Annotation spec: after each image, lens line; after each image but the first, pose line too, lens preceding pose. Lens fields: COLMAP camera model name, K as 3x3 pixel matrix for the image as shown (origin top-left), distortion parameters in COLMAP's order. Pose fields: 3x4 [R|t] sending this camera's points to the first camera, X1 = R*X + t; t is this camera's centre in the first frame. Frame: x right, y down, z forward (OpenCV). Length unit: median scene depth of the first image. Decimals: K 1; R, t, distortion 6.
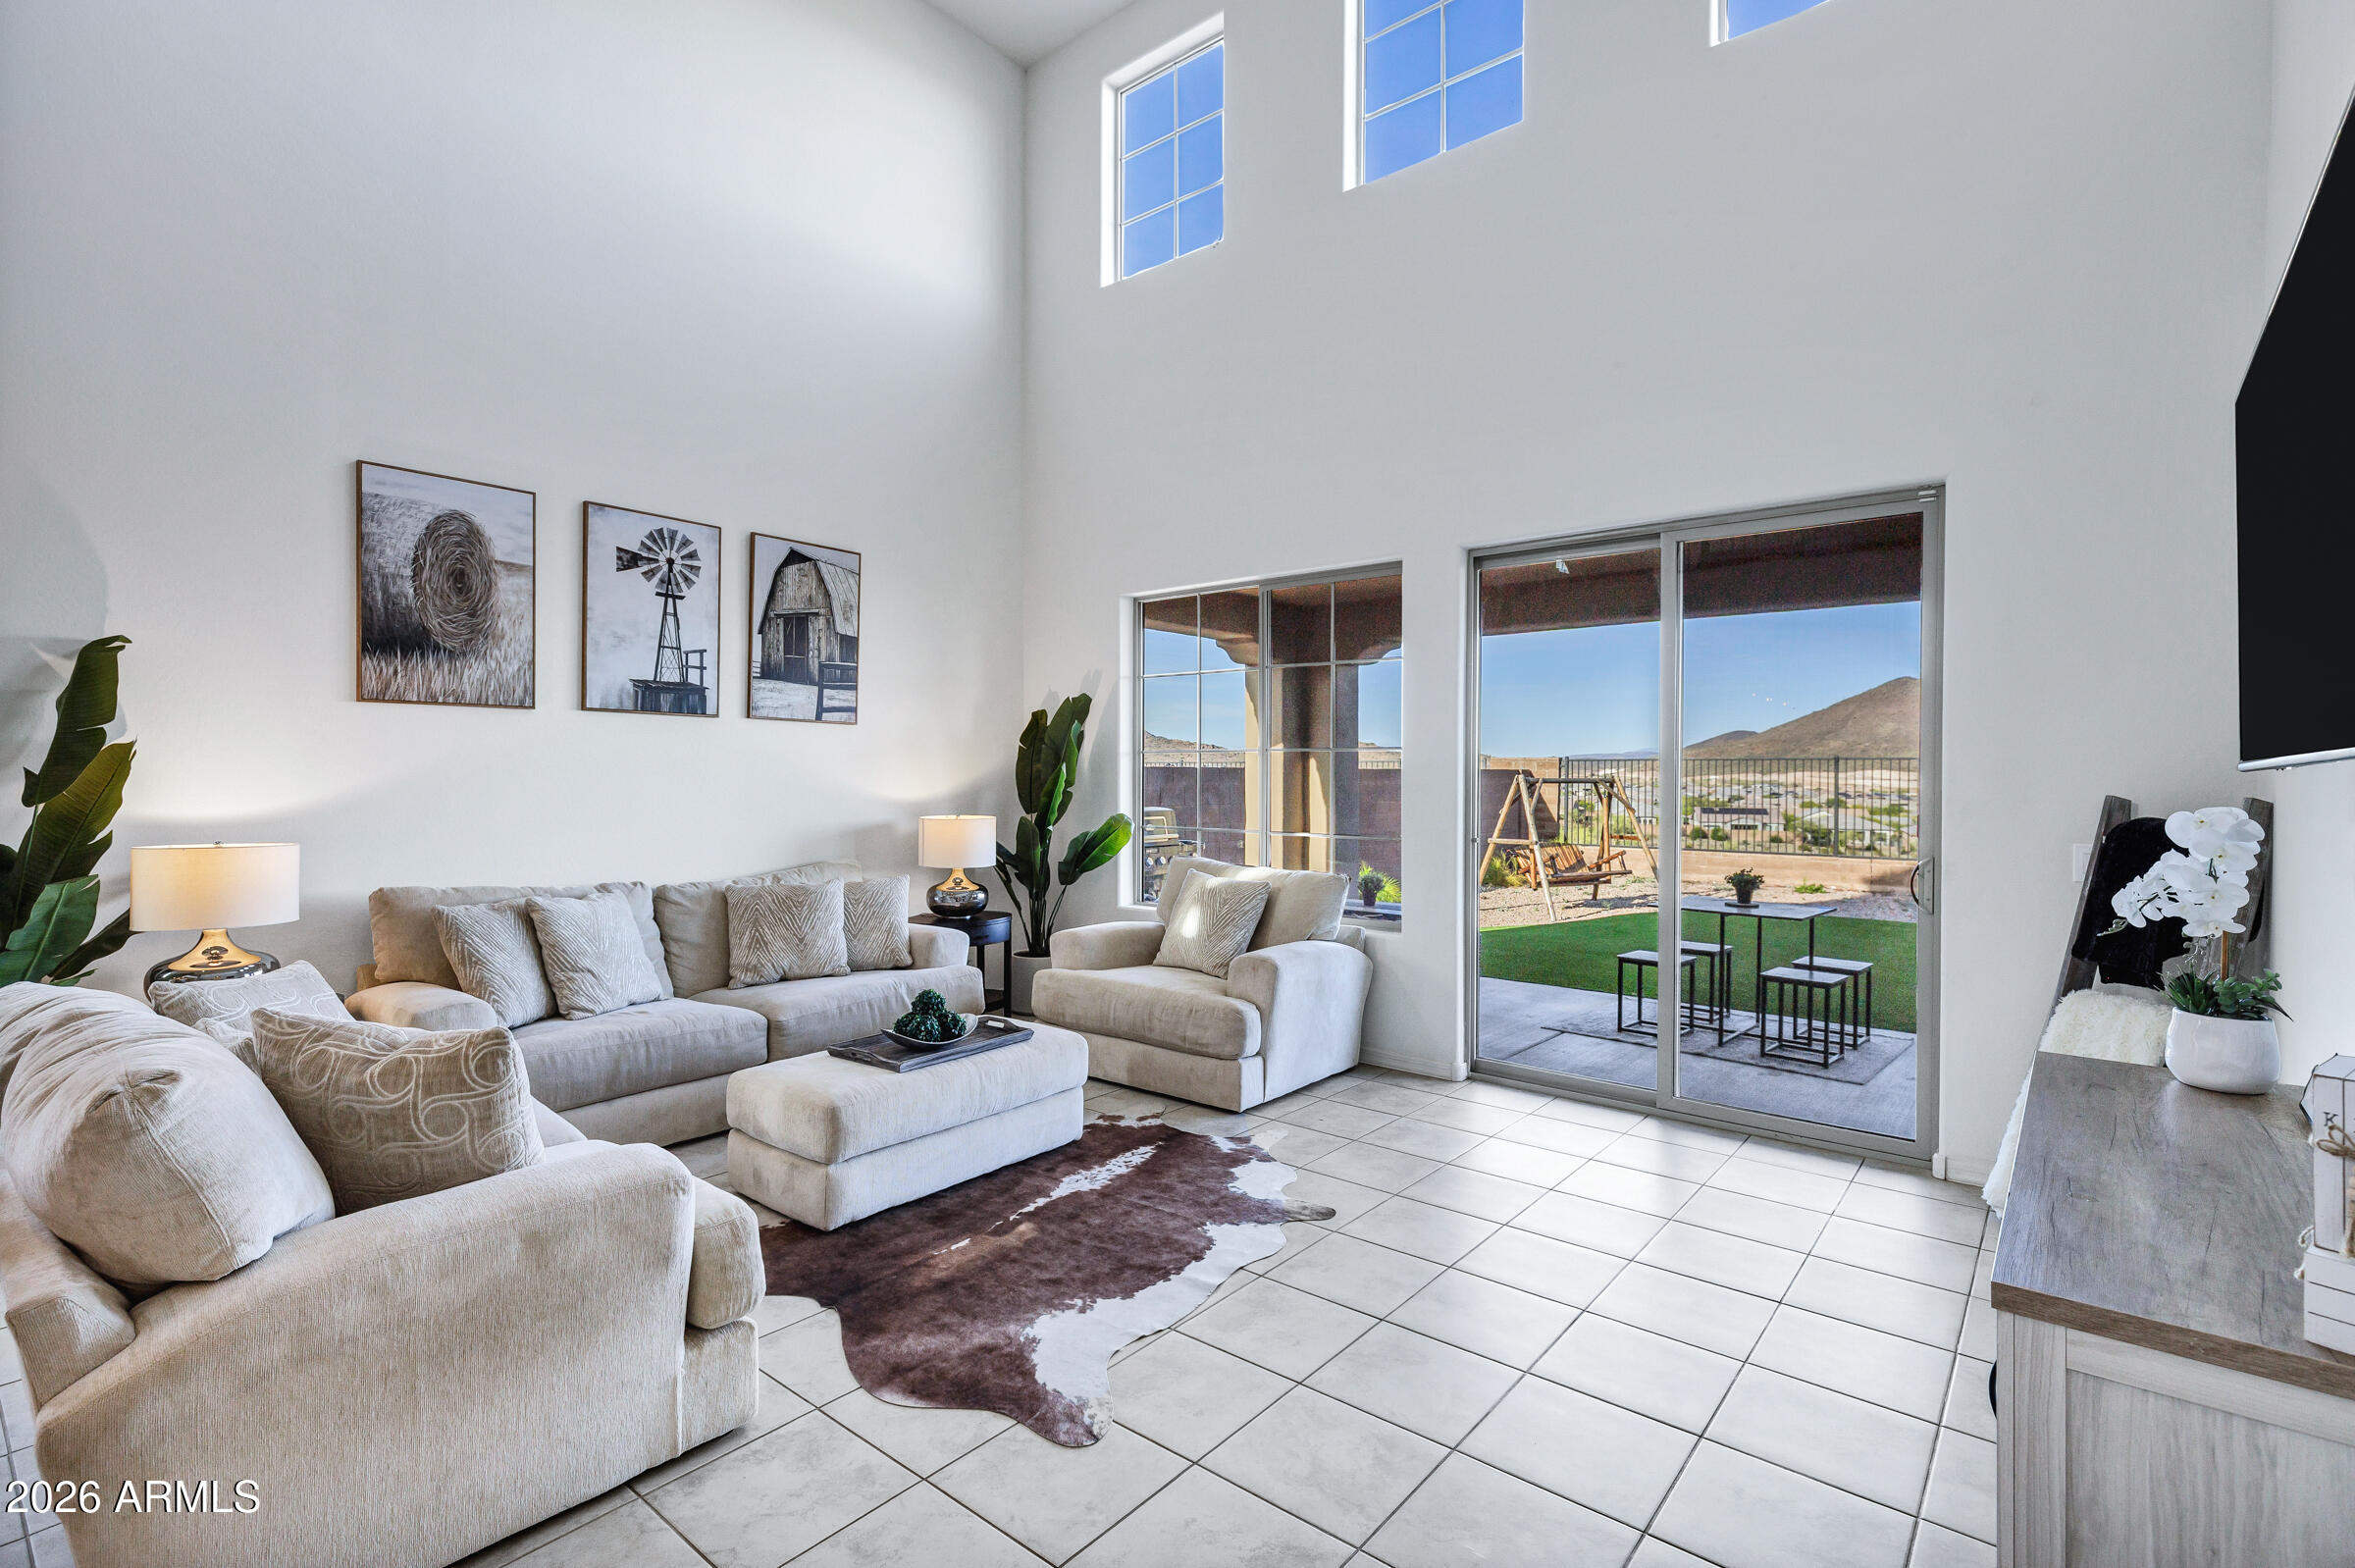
lens RADIAL K [[1075.2, 0, 1161.7], [0, 1075.2, 780.2], [0, 0, 1]] dist [0.004358, -0.000157]
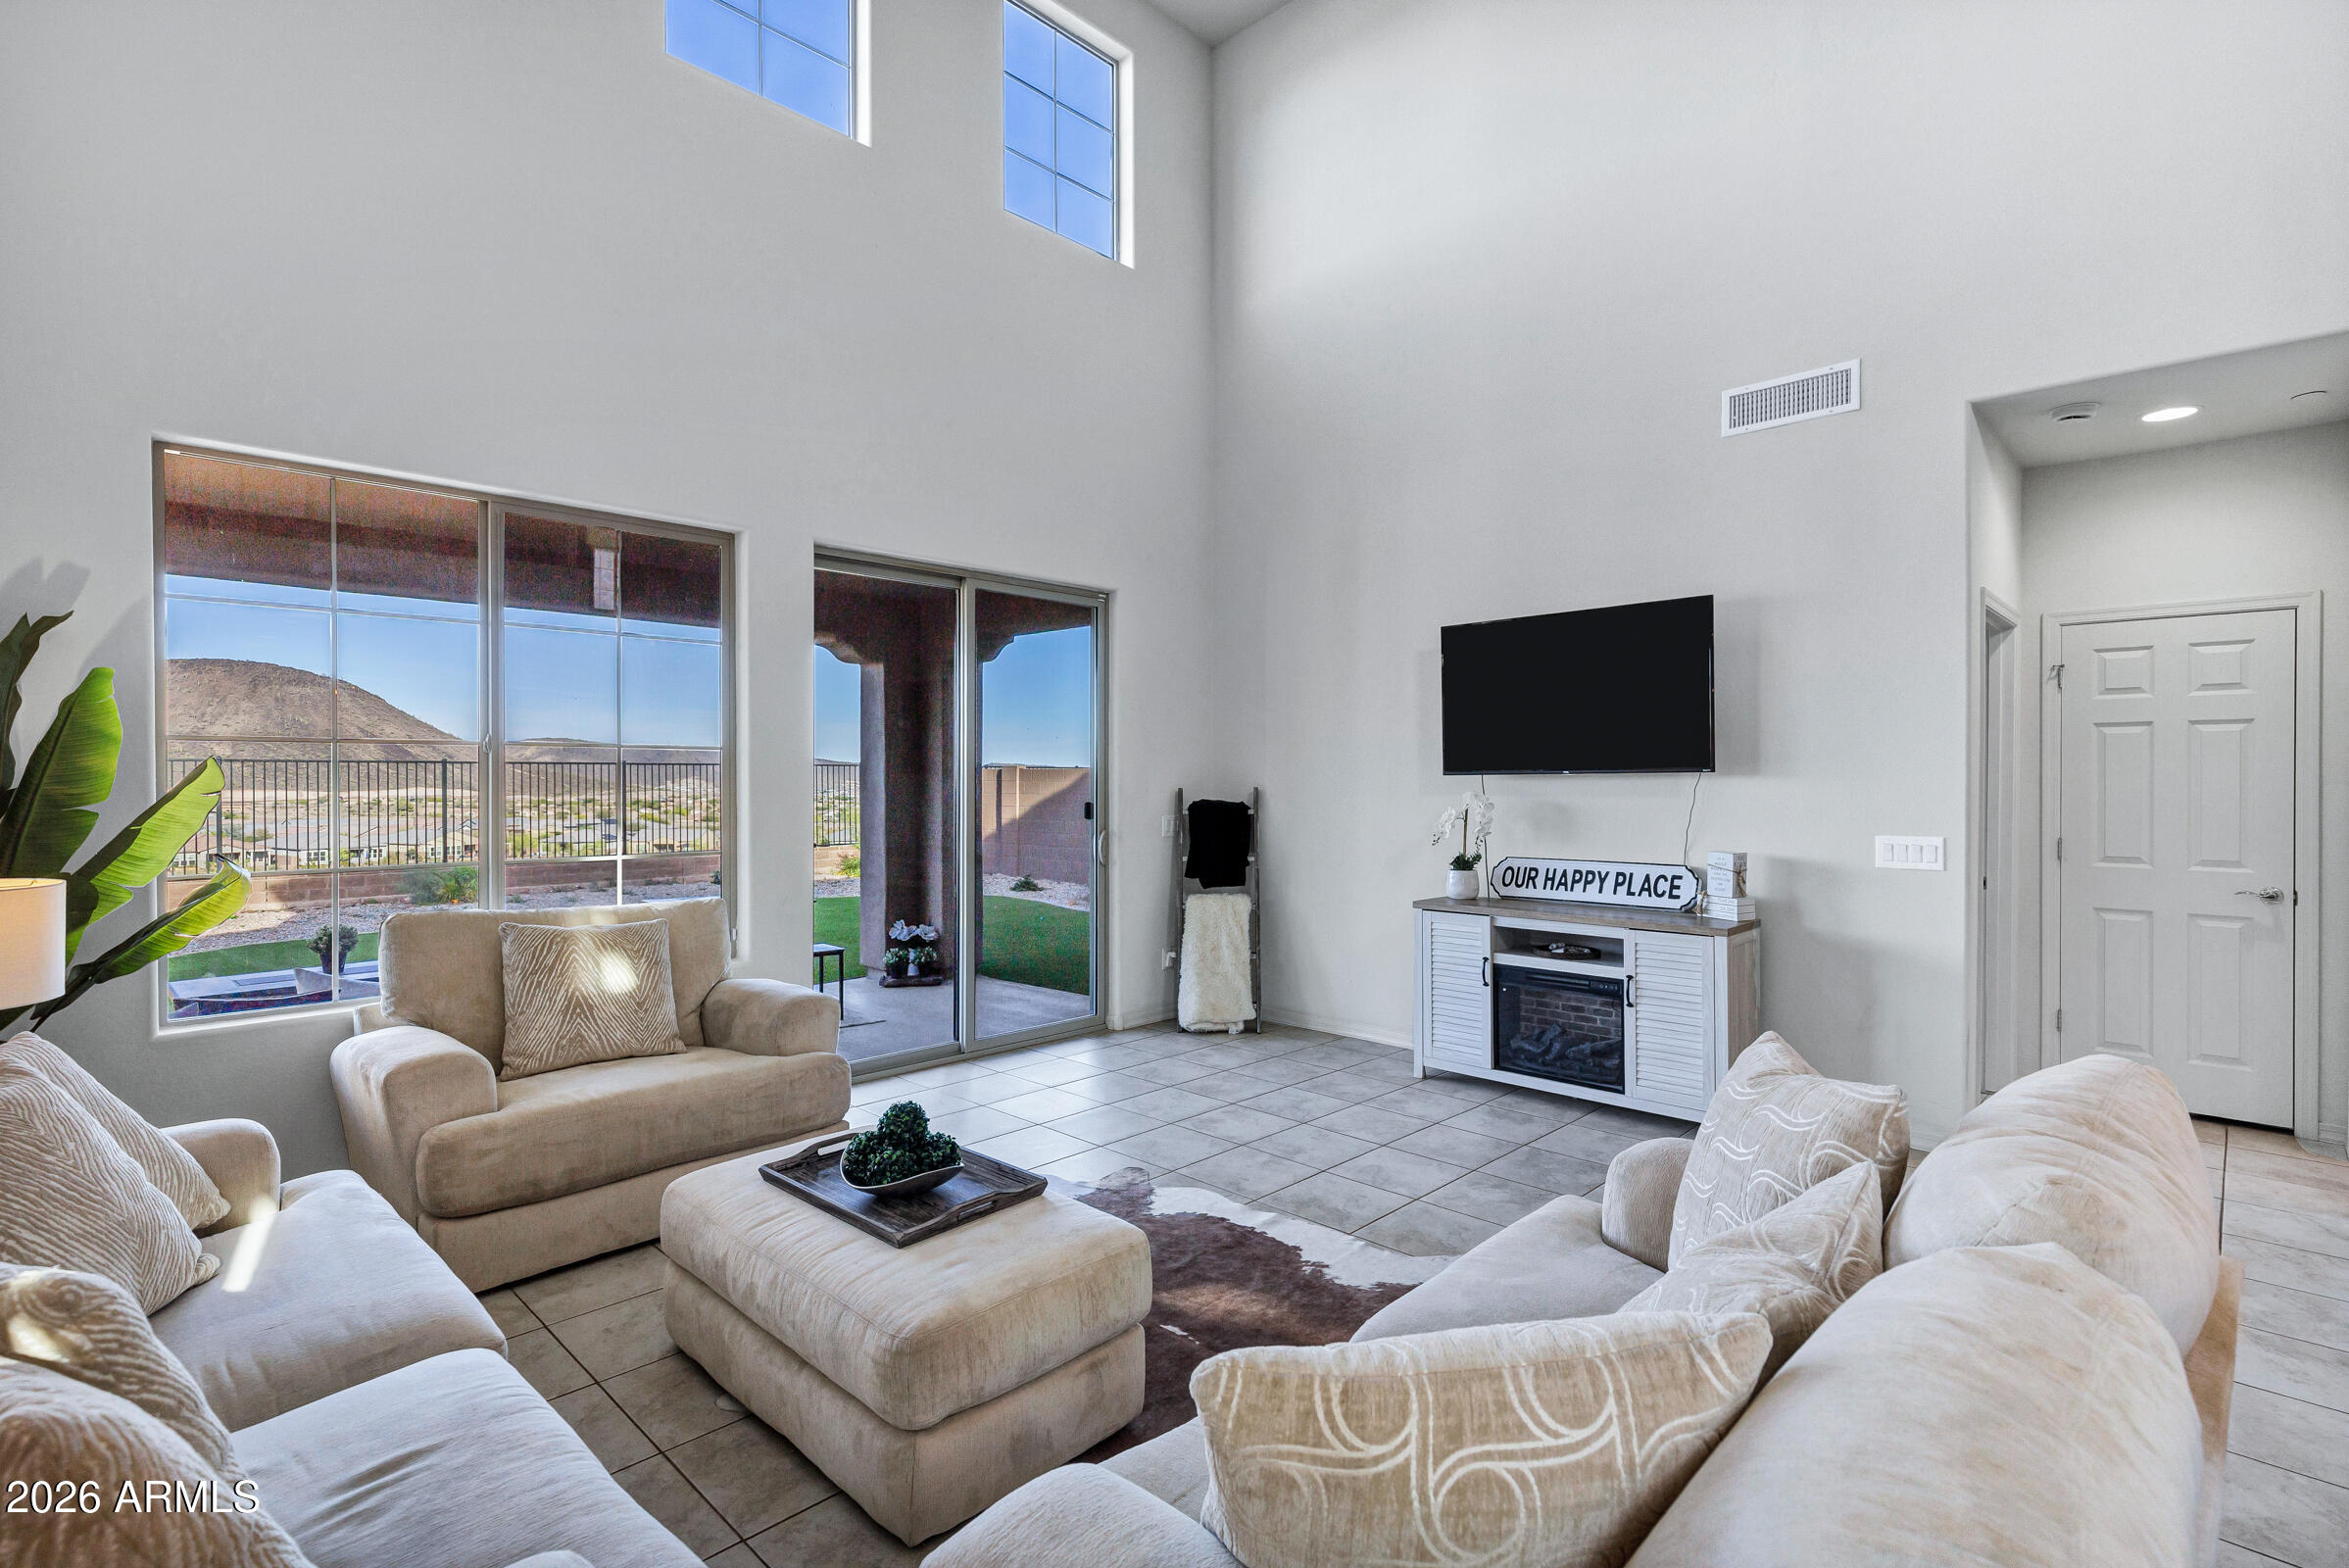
lens RADIAL K [[1098.5, 0, 1185.3], [0, 1098.5, 782.5], [0, 0, 1]] dist [0.015807, -0.000588]
pose [[0.069867, -0.006997, 0.997532, -0.680821], [0.009276, 0.999937, 0.006364, -0.003779], [-0.997513, 0.008808, 0.069928, 0.601782]]
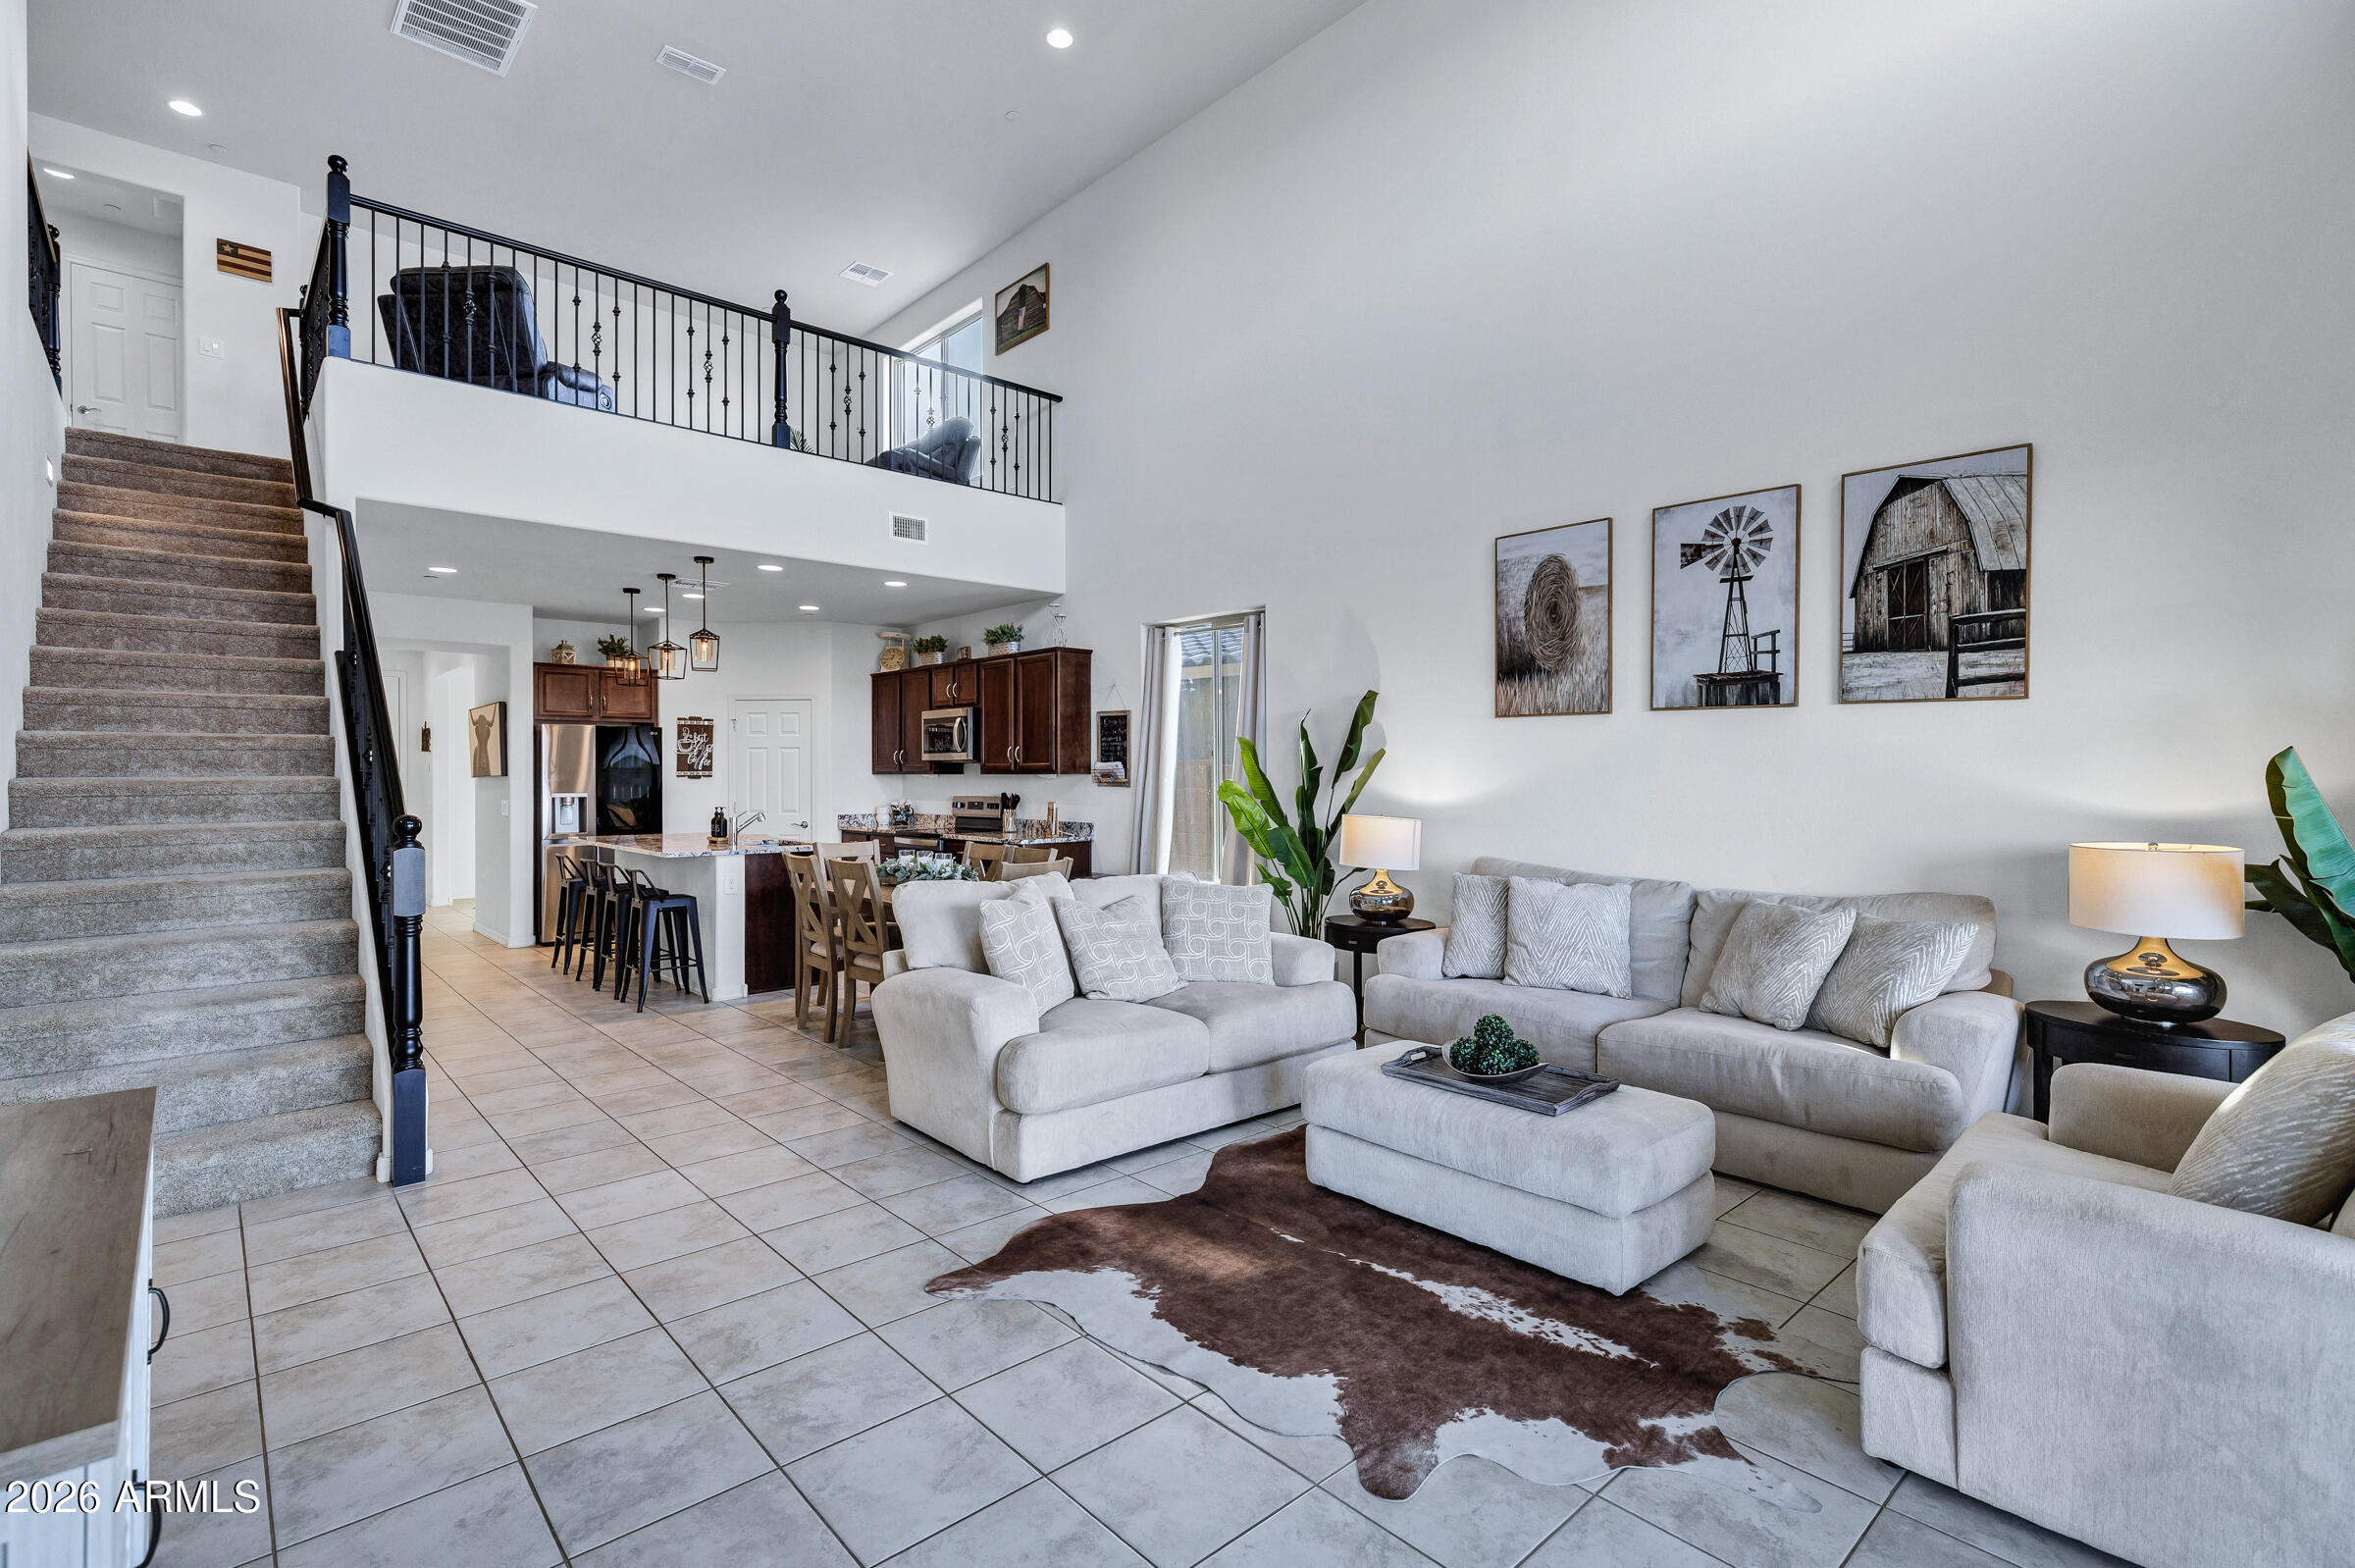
lens RADIAL K [[1096.3, 0, 1205.4], [0, 1096.3, 773.6], [0, 0, 1]] dist [0.003945, 0.000037]
pose [[-0.120536, -0.002410, -0.992706, 0.543059], [-0.007704, 0.999969, -0.001492, 0.000413], [0.992679, 0.007468, -0.120551, 0.675243]]
